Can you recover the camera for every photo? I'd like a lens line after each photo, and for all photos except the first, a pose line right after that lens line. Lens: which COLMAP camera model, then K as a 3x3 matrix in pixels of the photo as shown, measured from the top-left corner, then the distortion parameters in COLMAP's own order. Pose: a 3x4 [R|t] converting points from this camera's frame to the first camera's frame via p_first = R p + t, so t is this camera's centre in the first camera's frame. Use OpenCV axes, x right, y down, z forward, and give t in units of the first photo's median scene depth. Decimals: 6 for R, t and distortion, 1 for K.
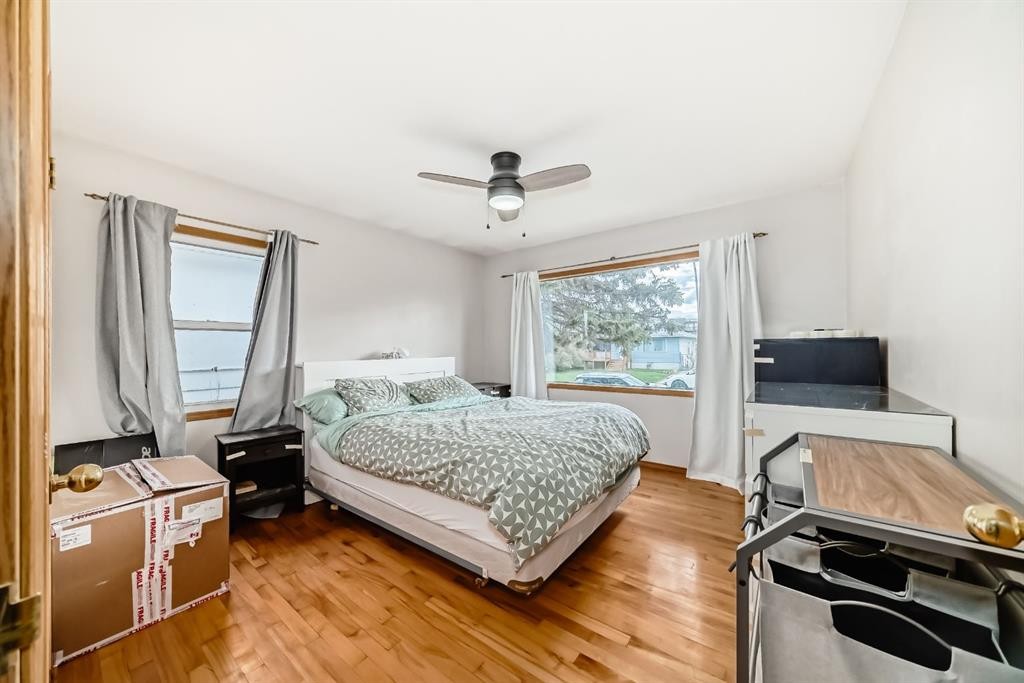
lens RADIAL K [[362.9, 0, 513.2], [0, 362.9, 343.8], [0, 0, 1]] dist [-0.033244, 0.009582]
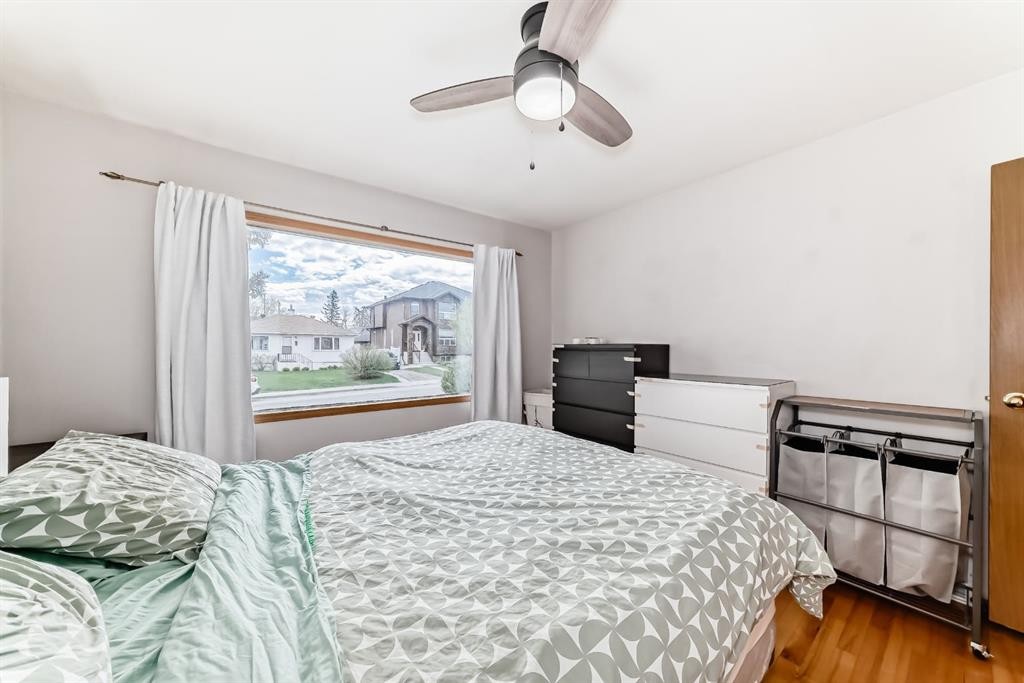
lens RADIAL K [[362.9, 0, 513.2], [0, 362.9, 343.8], [0, 0, 1]] dist [-0.033244, 0.009582]
pose [[0.257542, 0.020989, 0.966039, -0.603731], [-0.015793, 0.999722, -0.017511, 0.015165], [-0.966138, -0.010747, 0.257802, 0.919700]]
